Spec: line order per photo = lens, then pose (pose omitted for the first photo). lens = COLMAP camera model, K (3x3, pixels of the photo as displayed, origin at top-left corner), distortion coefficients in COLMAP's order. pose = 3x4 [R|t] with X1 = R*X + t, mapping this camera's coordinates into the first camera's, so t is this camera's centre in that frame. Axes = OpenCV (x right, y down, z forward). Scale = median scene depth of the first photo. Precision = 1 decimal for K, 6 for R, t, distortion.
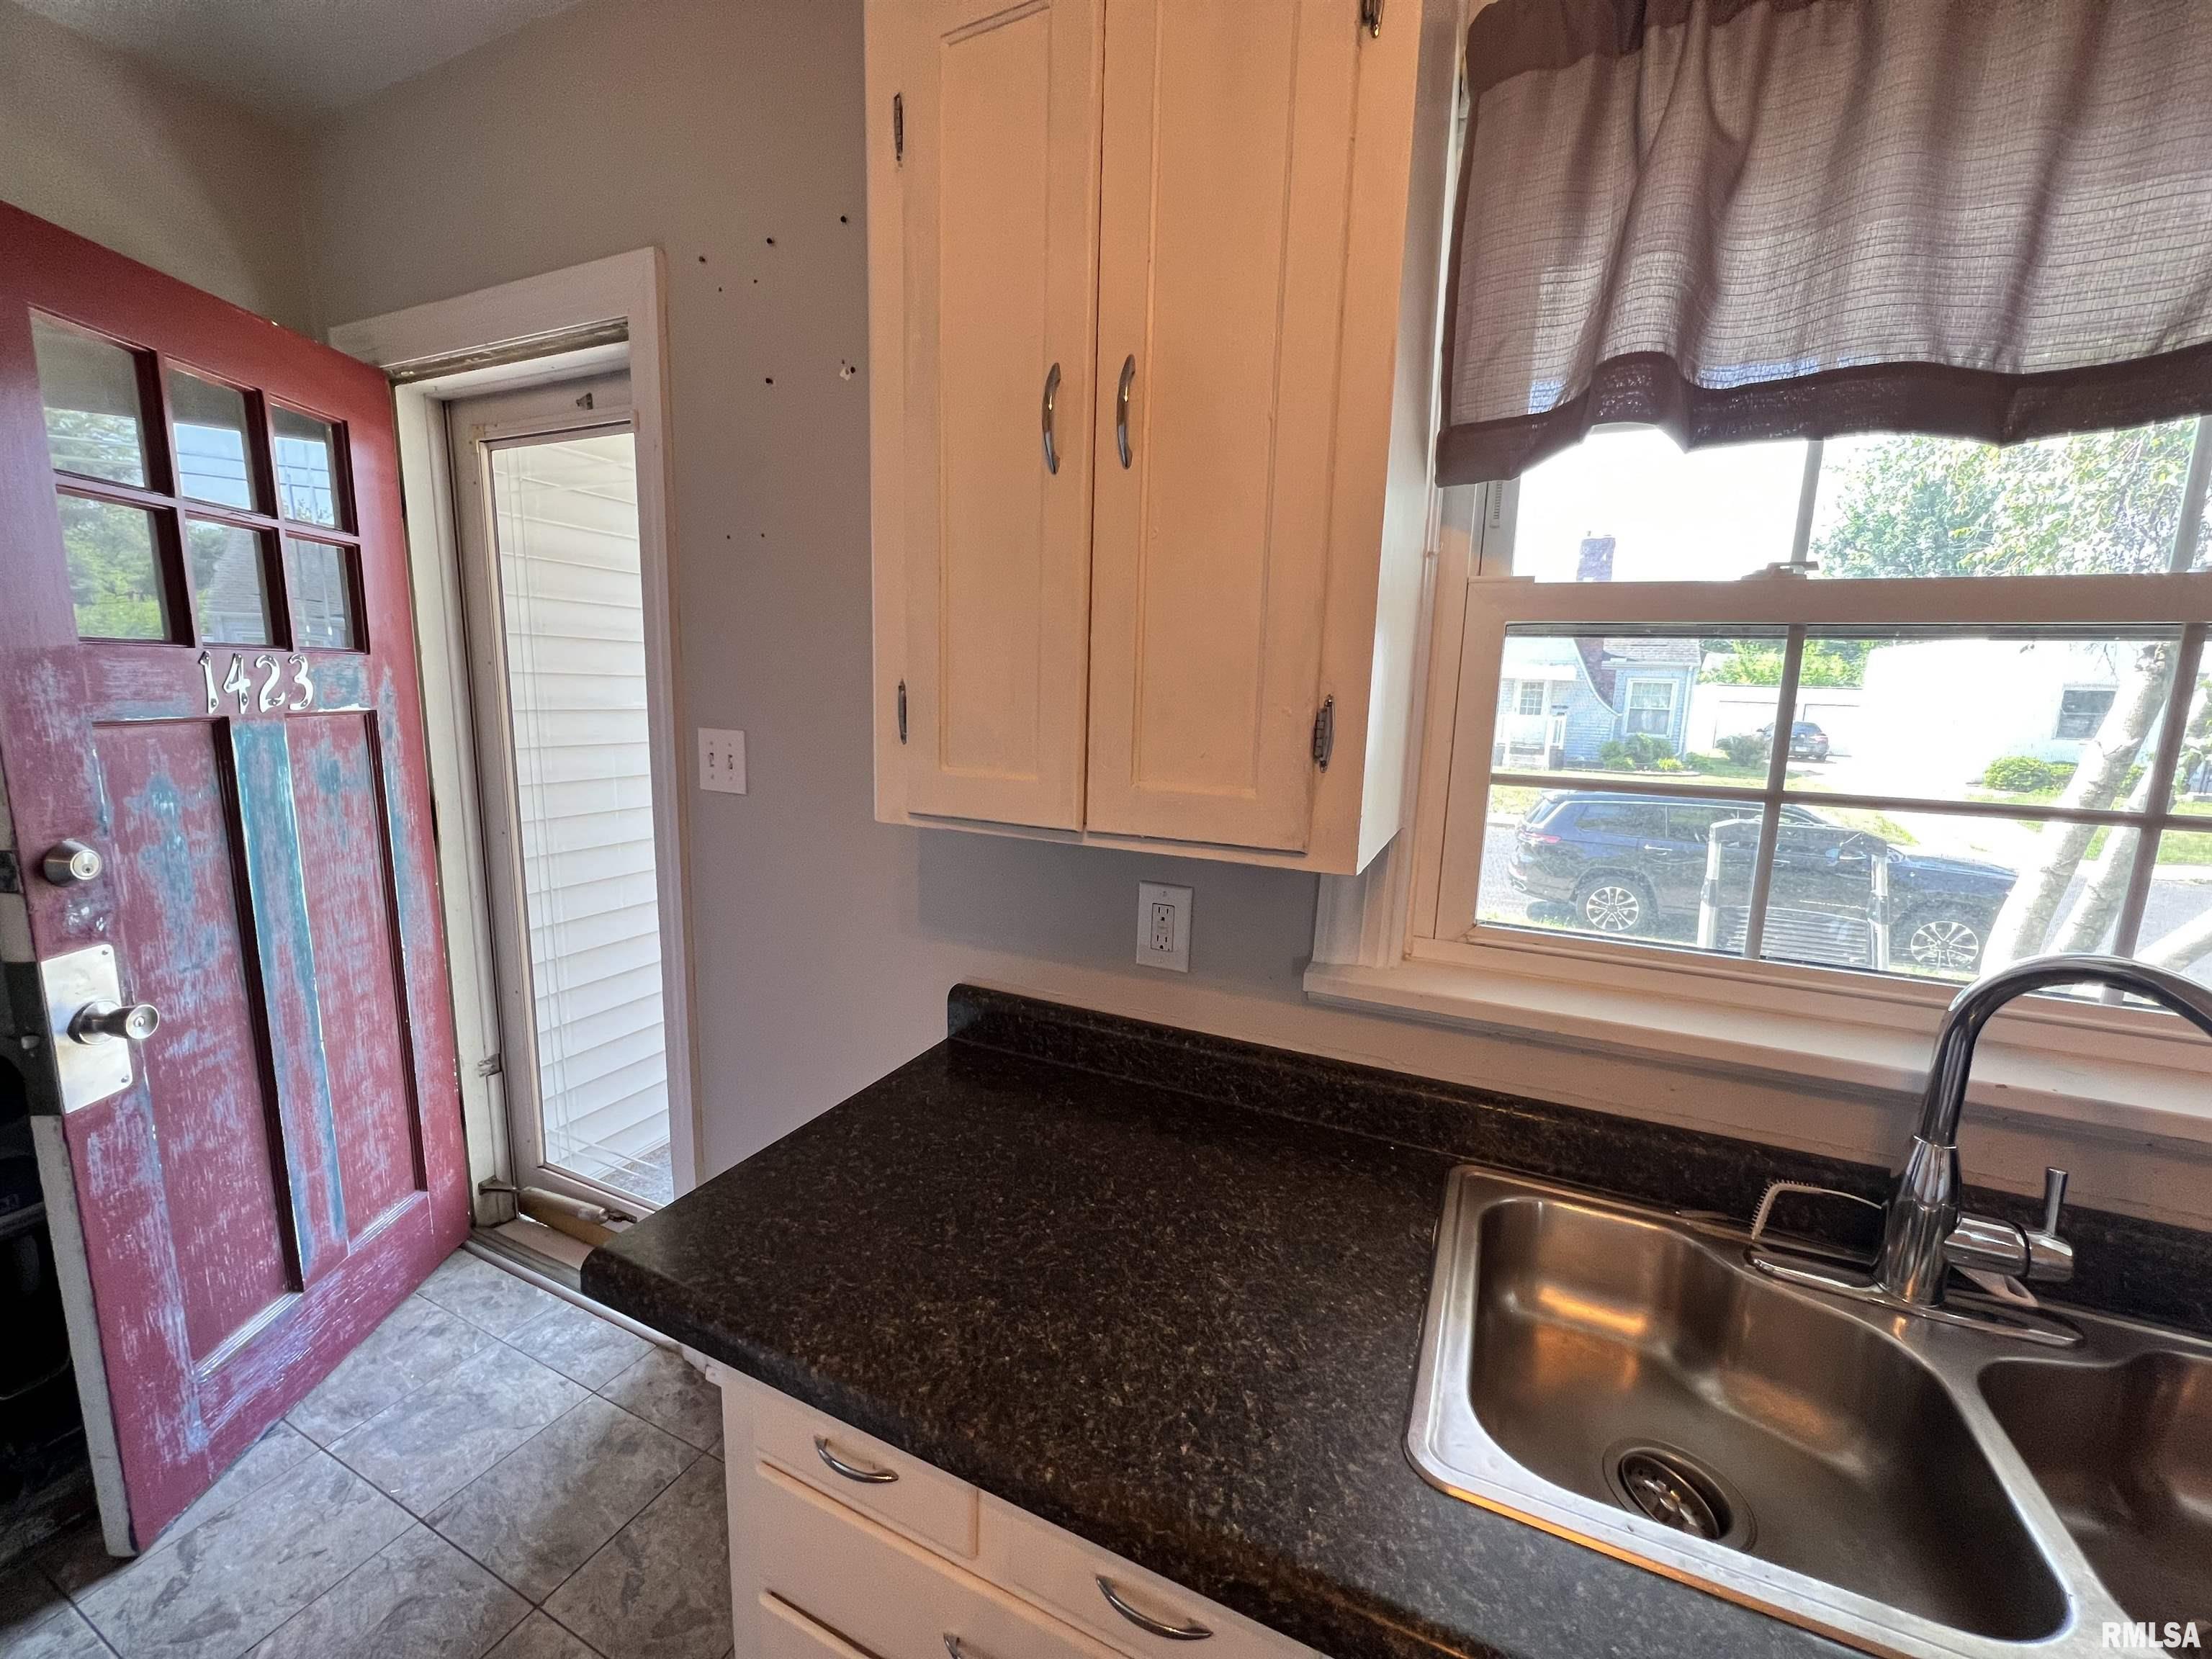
lens RADIAL K [[882.8, 0, 1102.2], [0, 882.8, 826.6], [0, 0, 1]] dist [-0.001318, 0.000154]
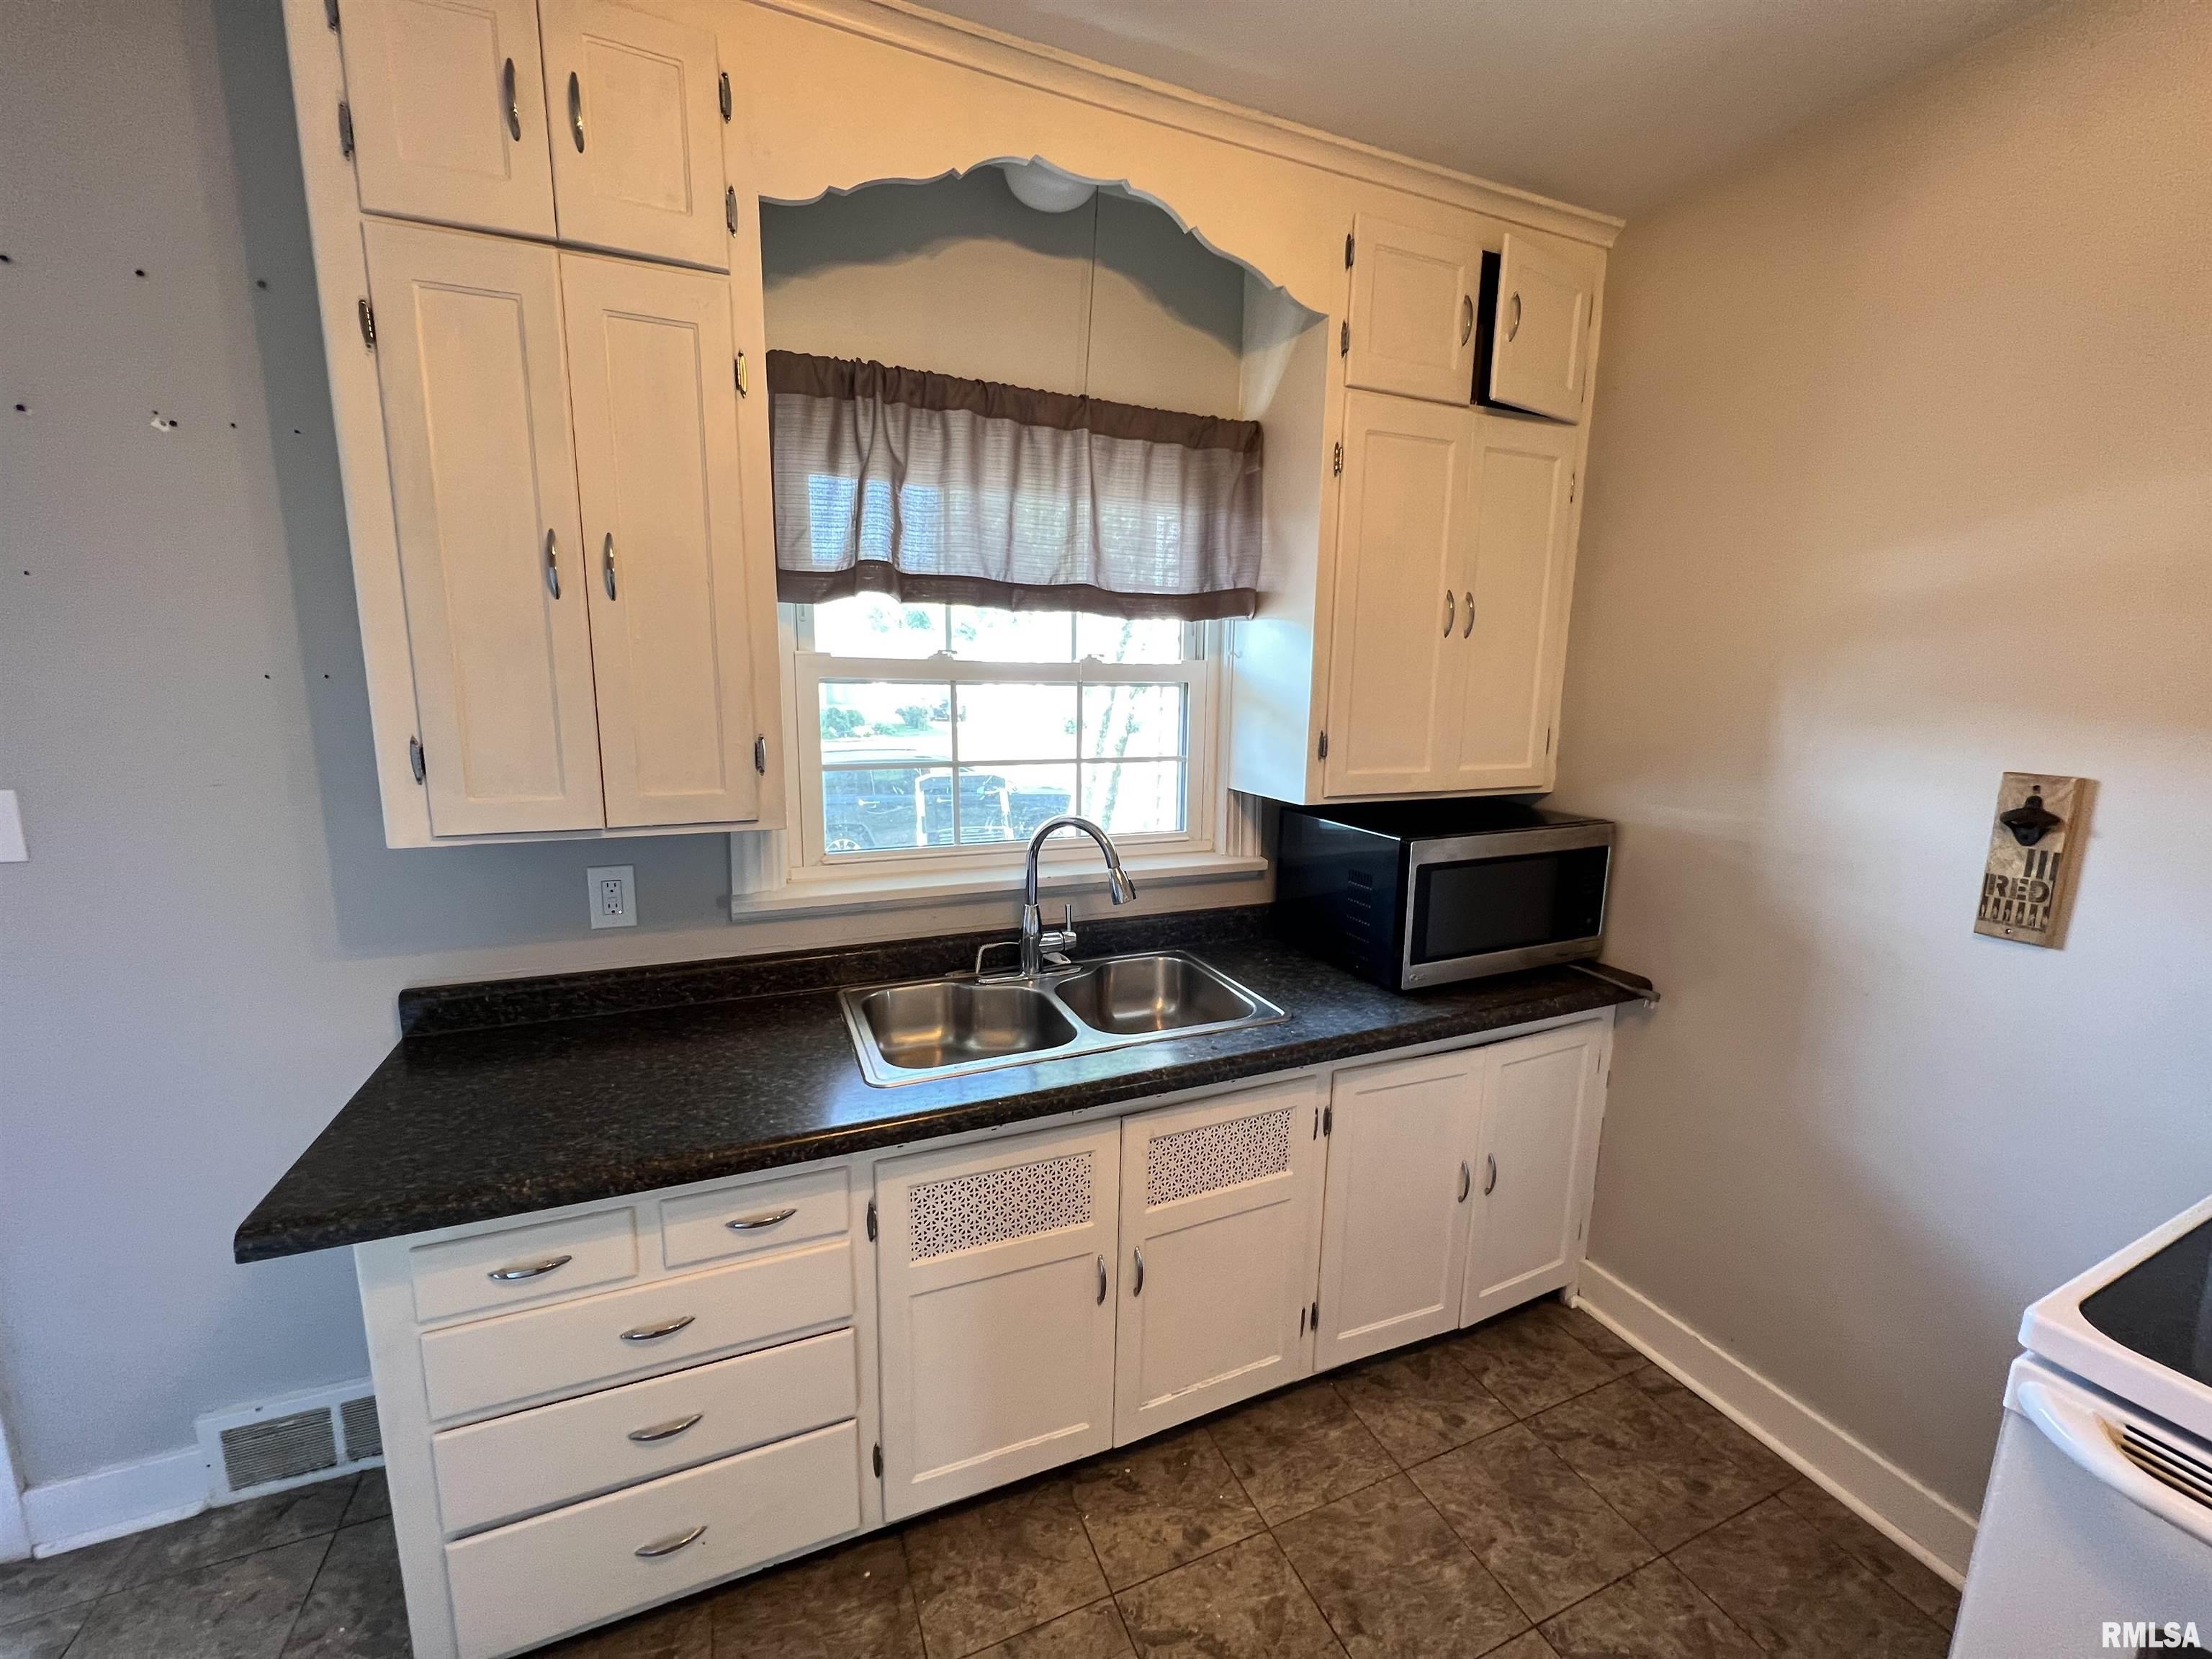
lens RADIAL K [[882.8, 0, 1102.2], [0, 882.8, 826.6], [0, 0, 1]] dist [-0.001318, 0.000154]
pose [[0.667669, -0.143177, 0.730560, -0.542787], [0.123647, 0.989029, 0.080830, -0.014674], [-0.734118, 0.036364, 0.678047, -0.651551]]
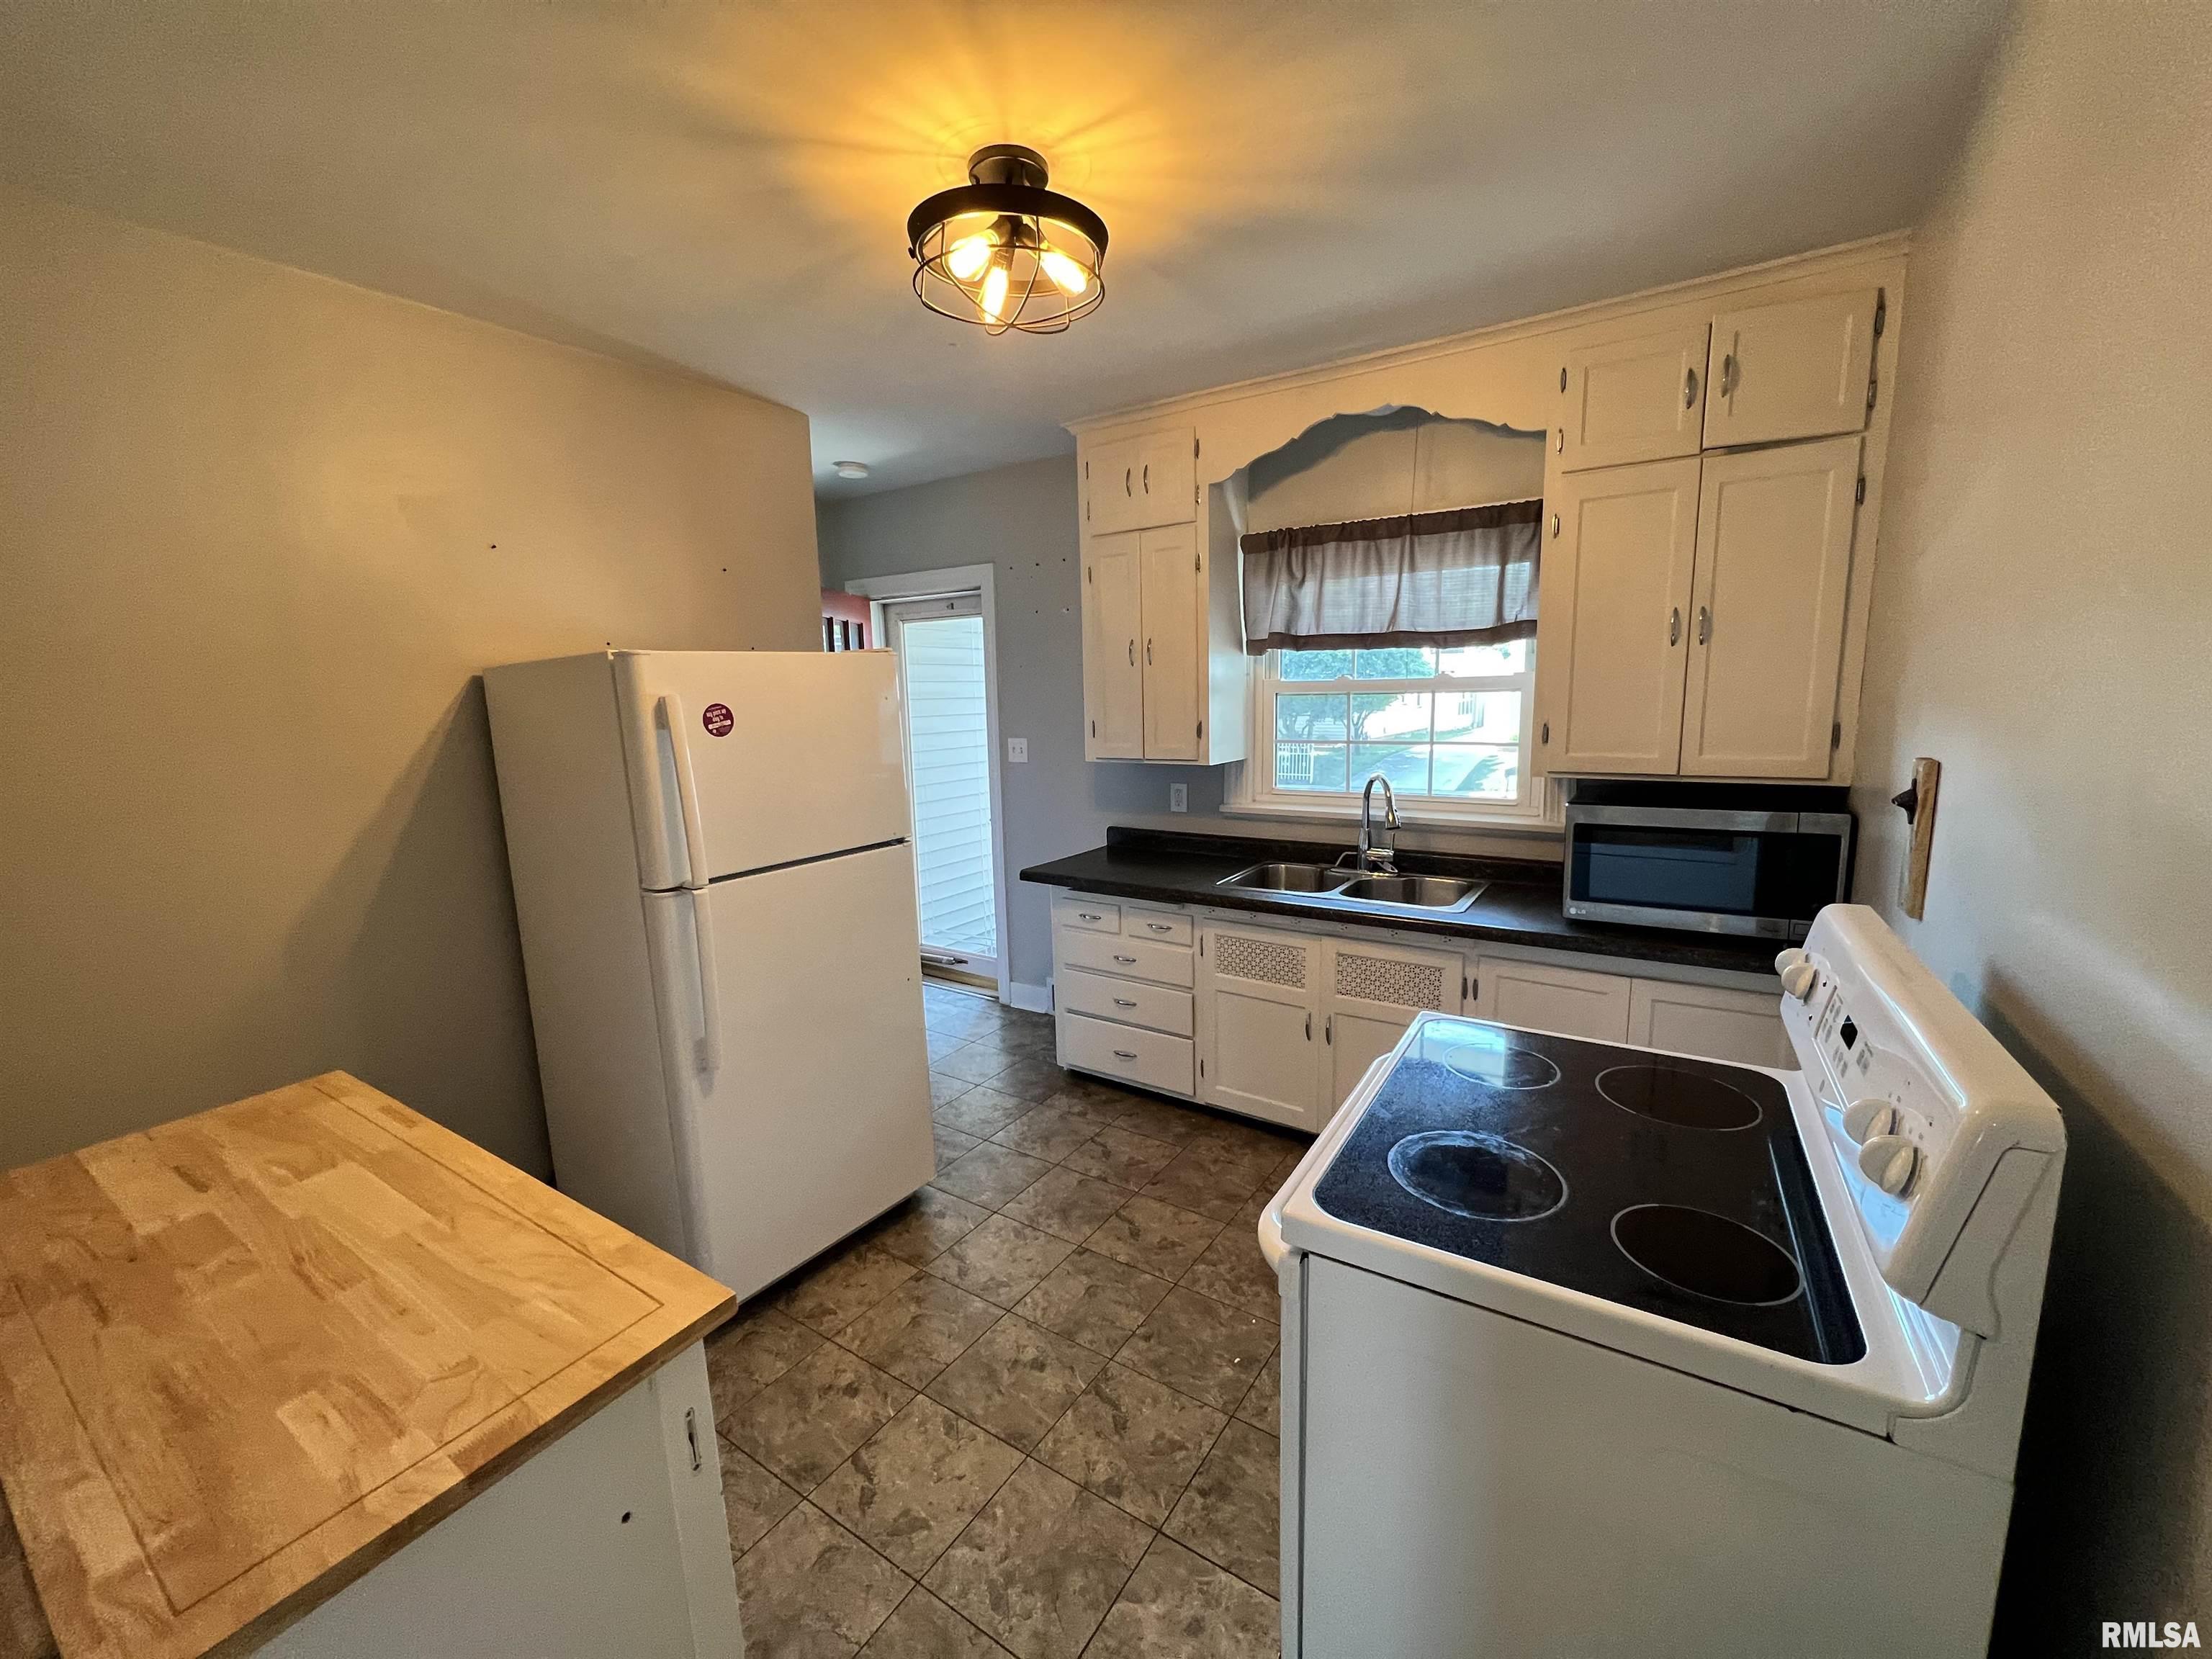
lens RADIAL K [[882.8, 0, 1102.2], [0, 882.8, 826.6], [0, 0, 1]] dist [-0.001318, 0.000154]
pose [[0.987754, -0.029322, -0.153237, 0.352796], [0.028408, 0.999563, -0.008148, 0.301708], [0.153409, 0.003695, 0.988156, -2.592270]]
